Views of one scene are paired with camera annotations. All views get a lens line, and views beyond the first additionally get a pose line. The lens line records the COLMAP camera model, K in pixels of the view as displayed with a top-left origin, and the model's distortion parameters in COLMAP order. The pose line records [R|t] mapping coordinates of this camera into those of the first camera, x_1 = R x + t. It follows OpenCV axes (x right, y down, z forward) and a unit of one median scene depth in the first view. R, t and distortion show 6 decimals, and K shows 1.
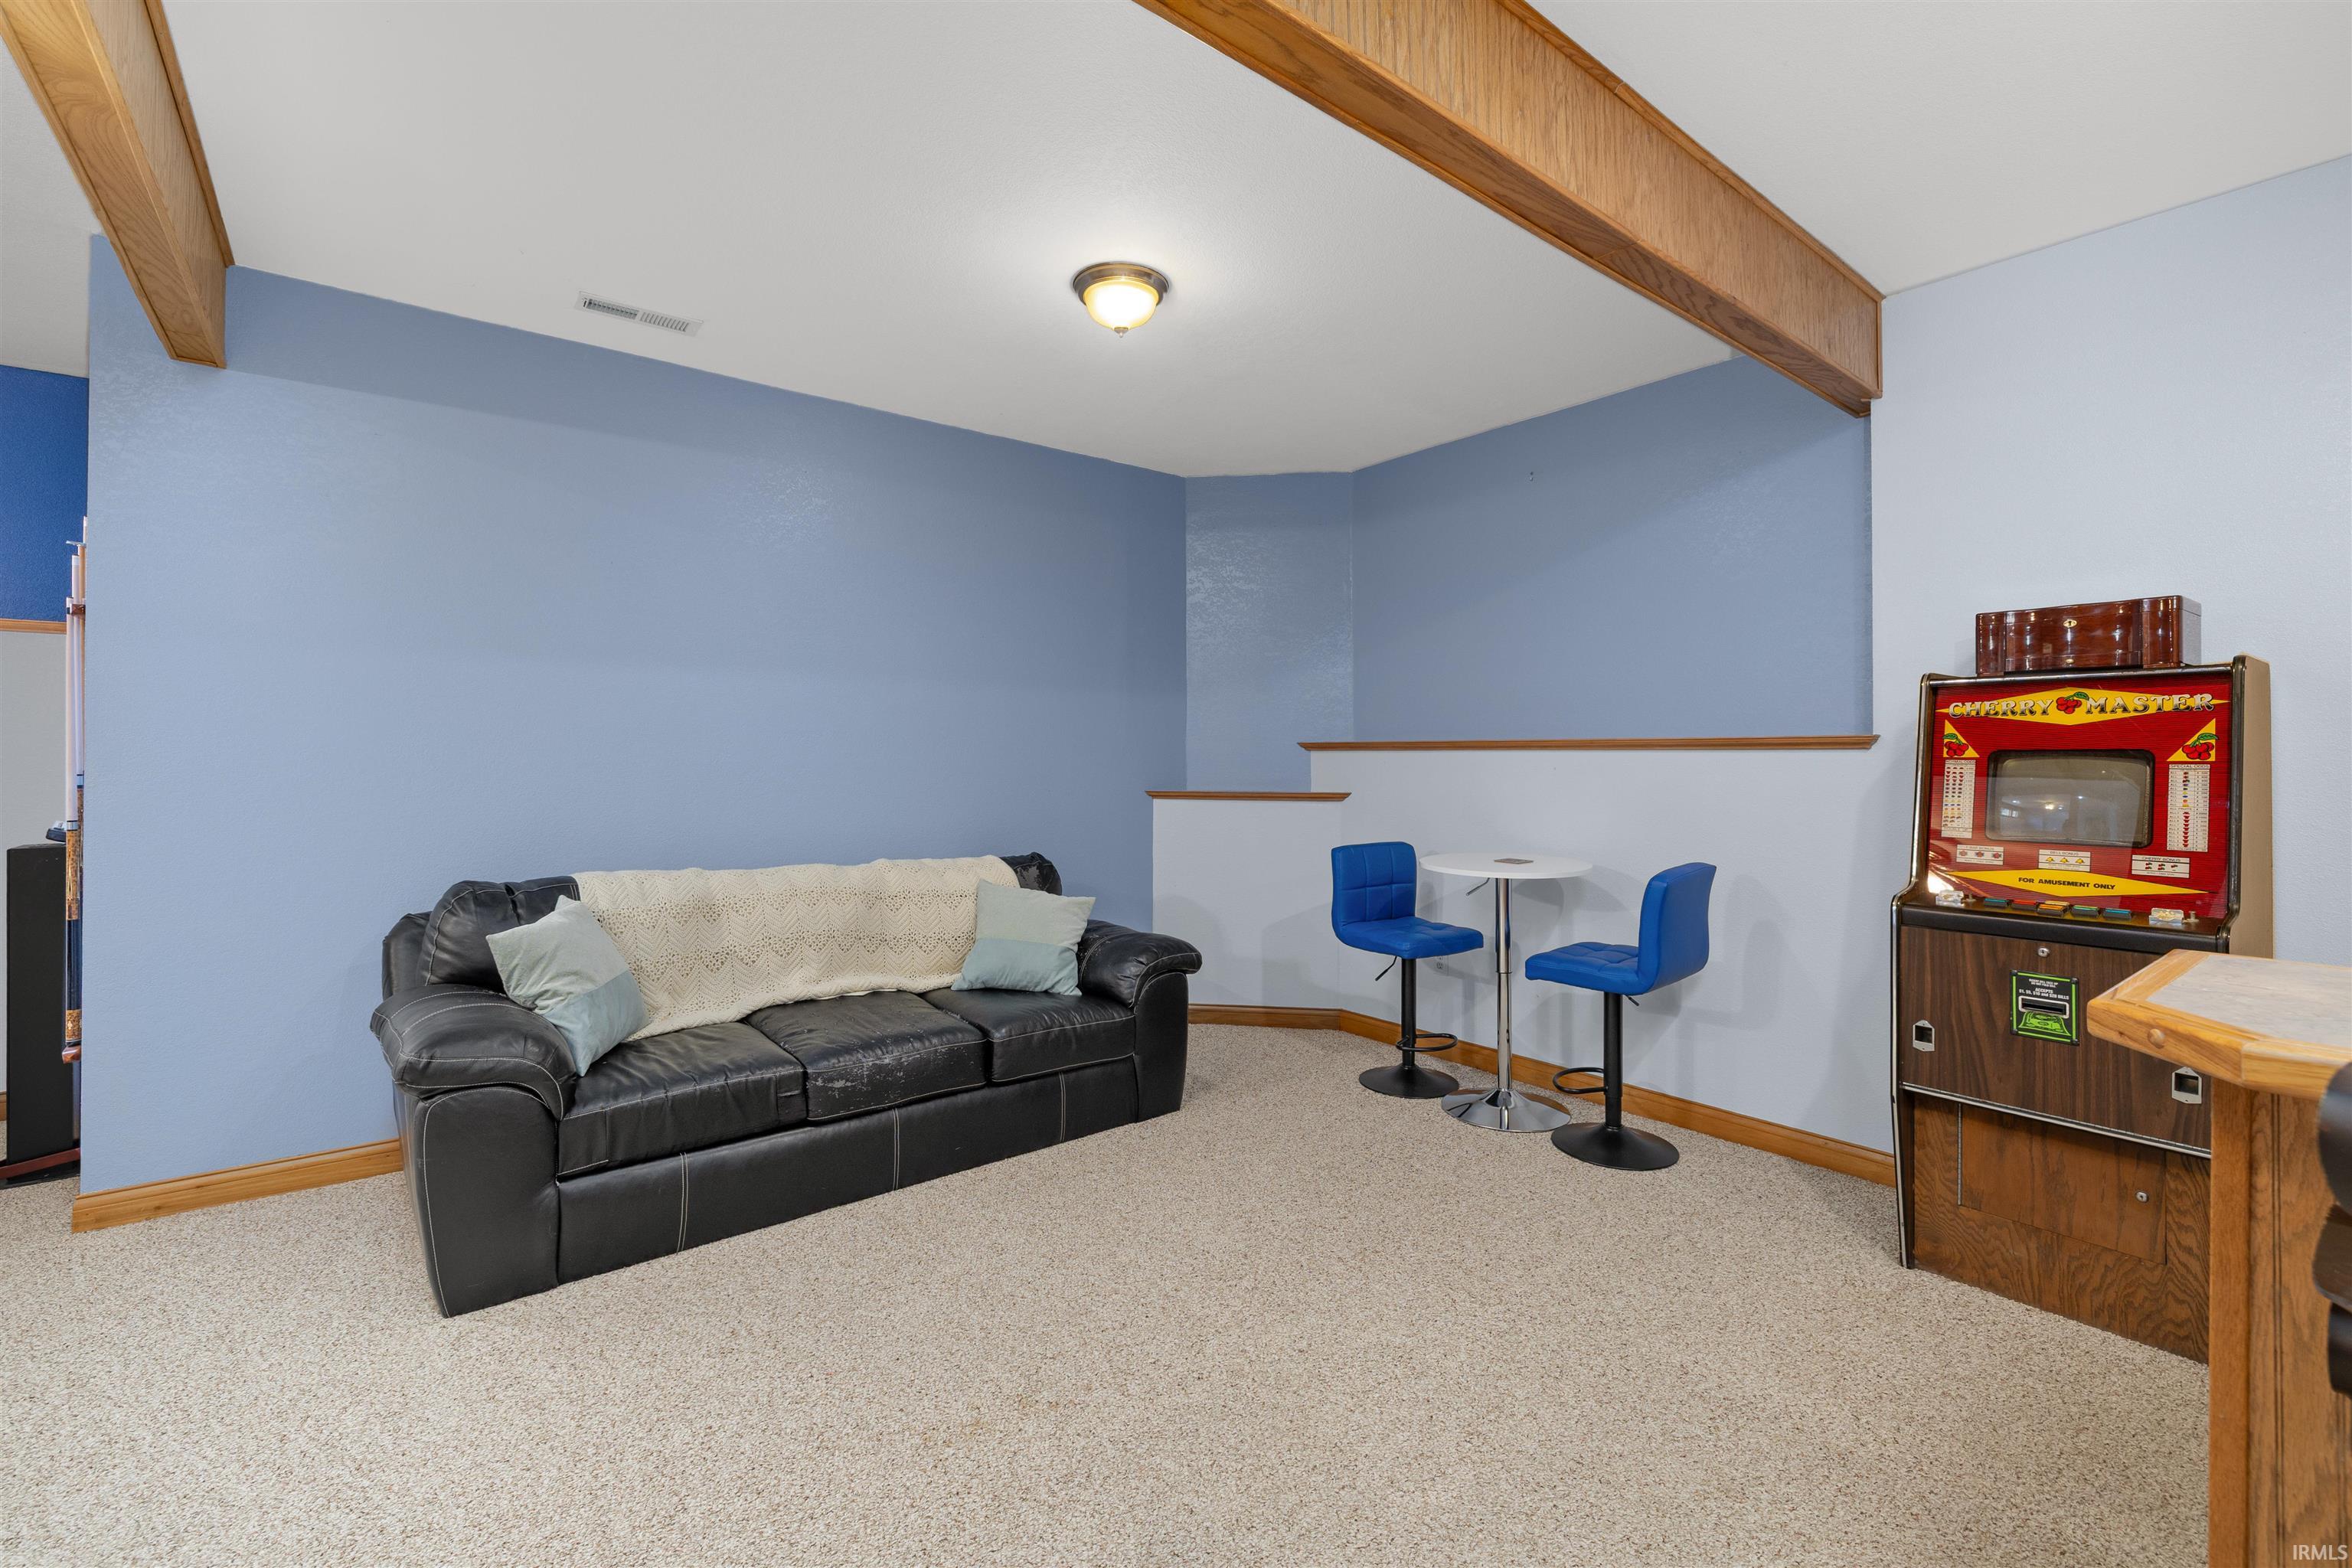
lens RADIAL K [[1003.5, 0, 1172.4], [0, 1003.5, 759.4], [0, 0, 1]] dist [-0.002535, -0.000325]
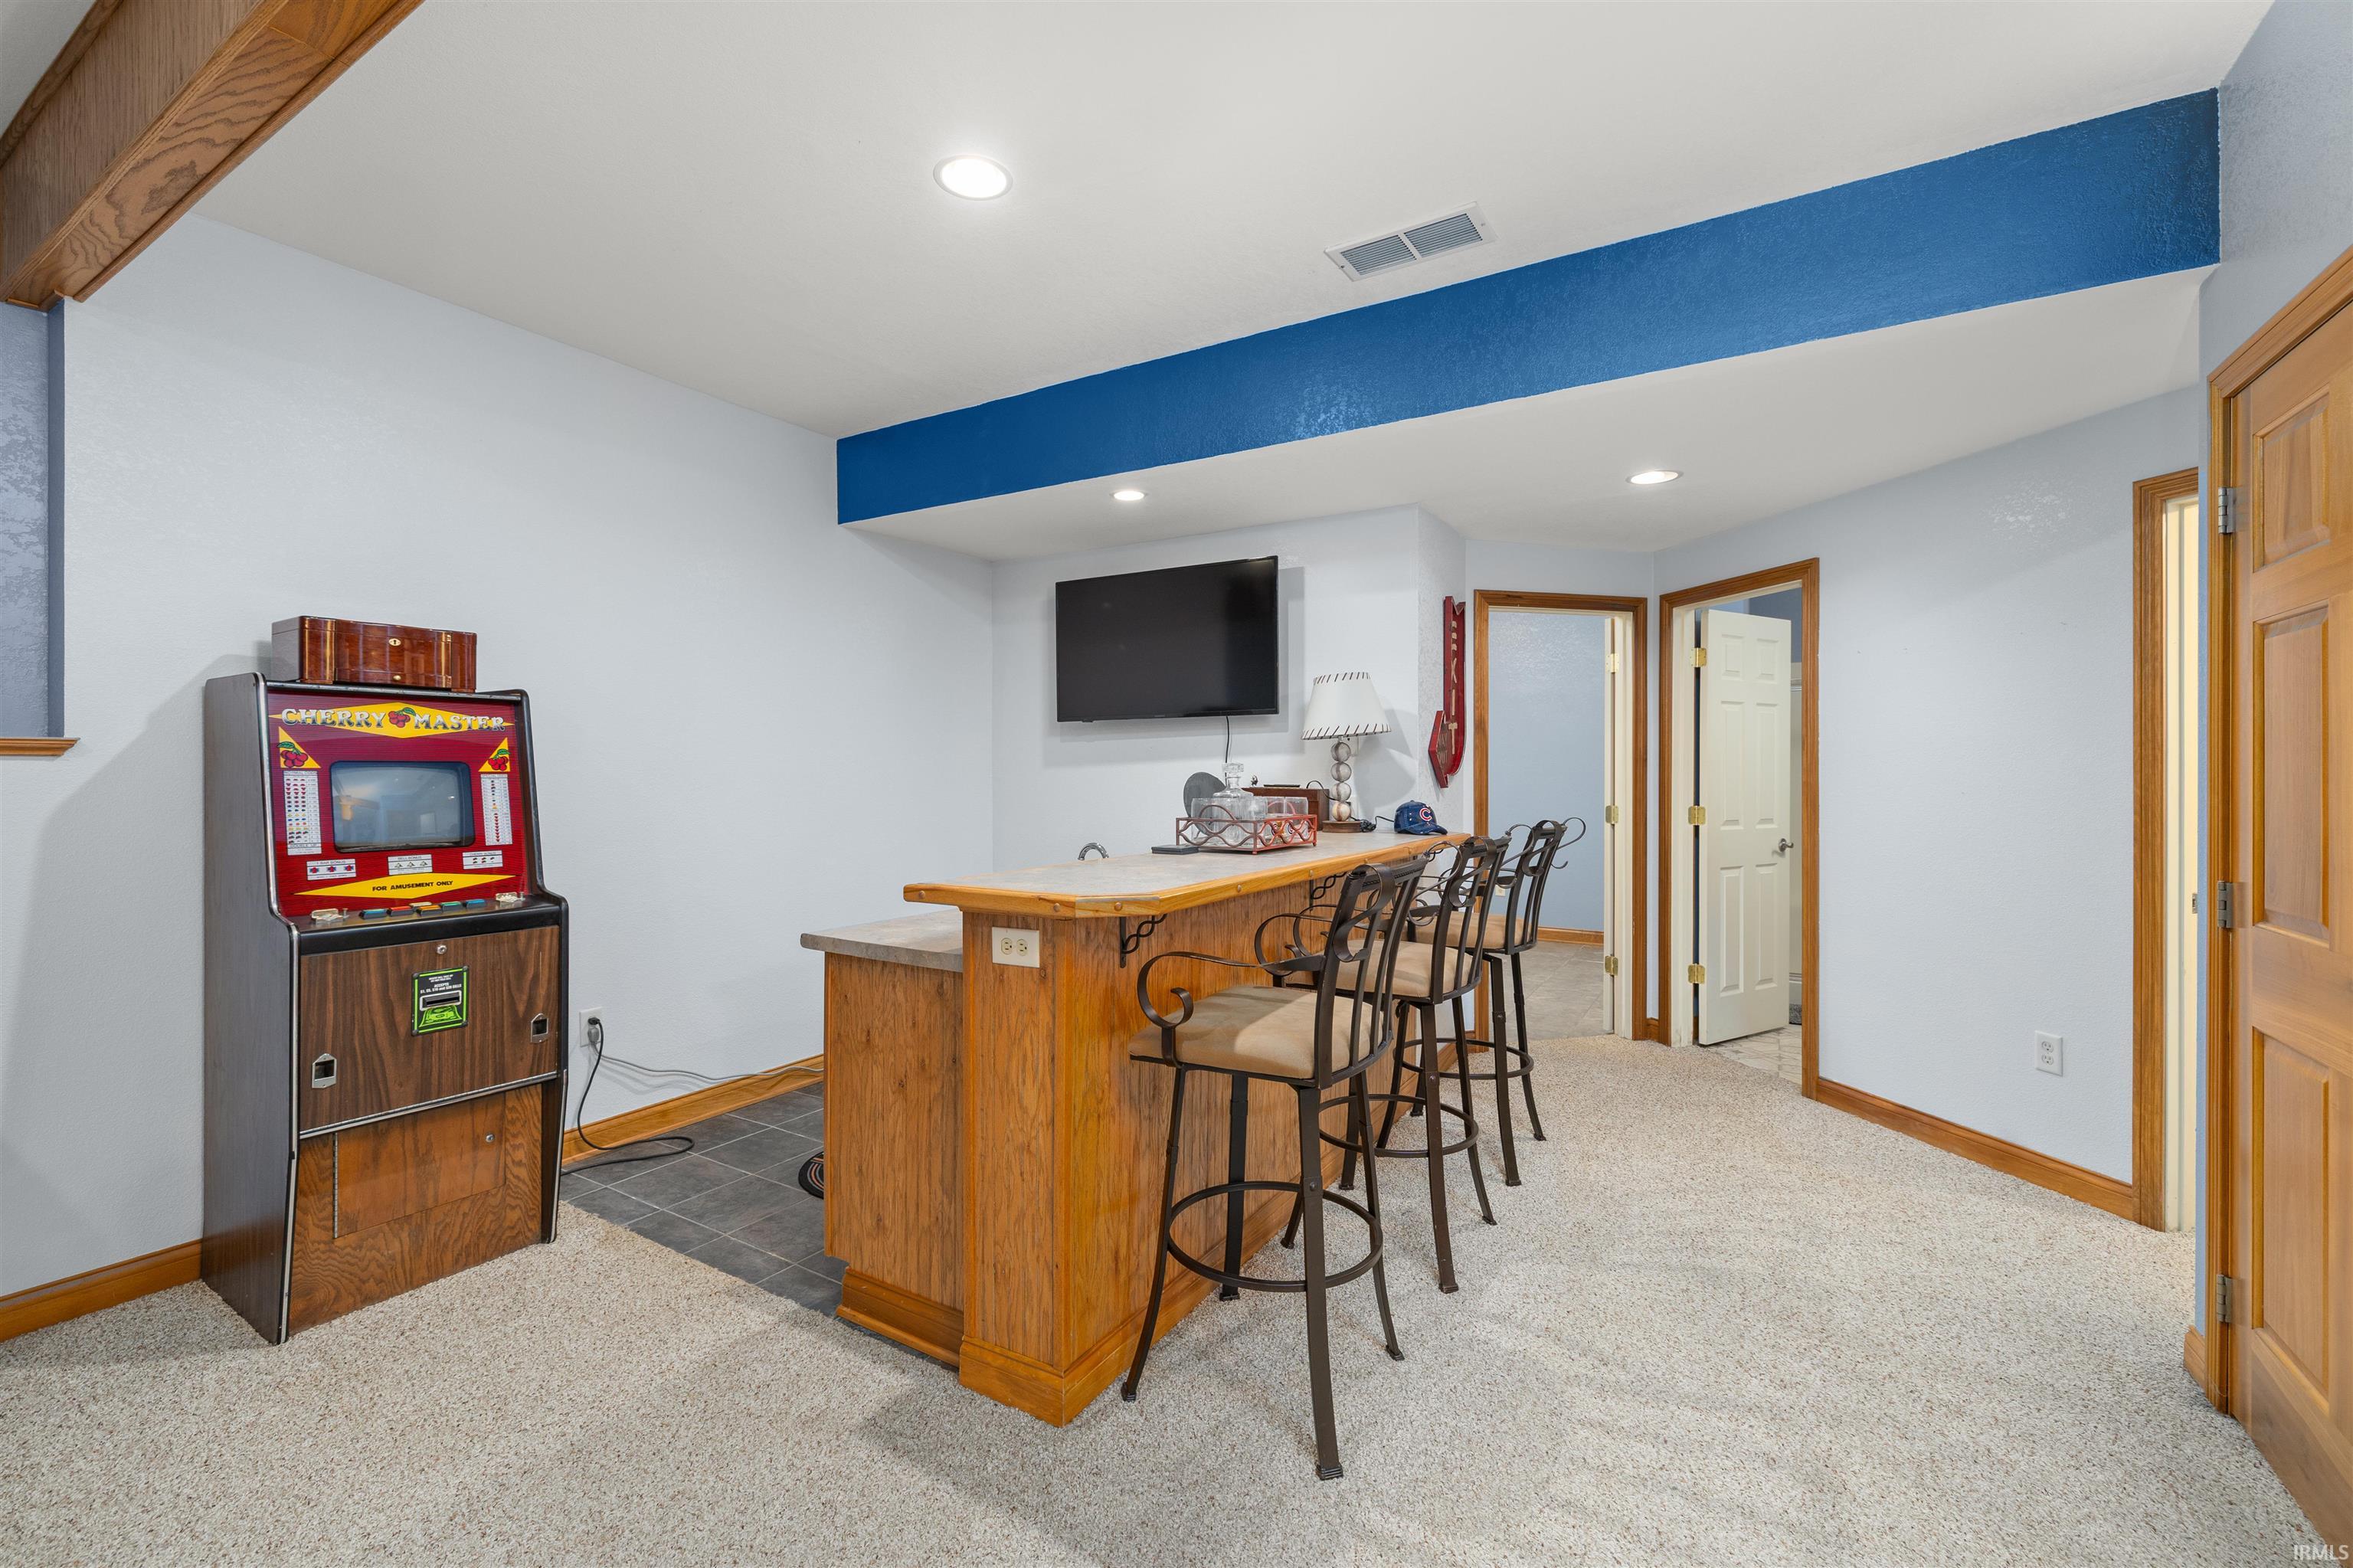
lens RADIAL K [[1003.9, 0, 1161.7], [0, 1003.9, 778.9], [0, 0, 1]] dist [-0.002535, -0.000325]
pose [[-0.352668, -0.013430, 0.935652, -0.394425], [-0.004572, 0.999910, 0.012629, -0.007934], [-0.935737, 0.000176, -0.352698, 0.628021]]
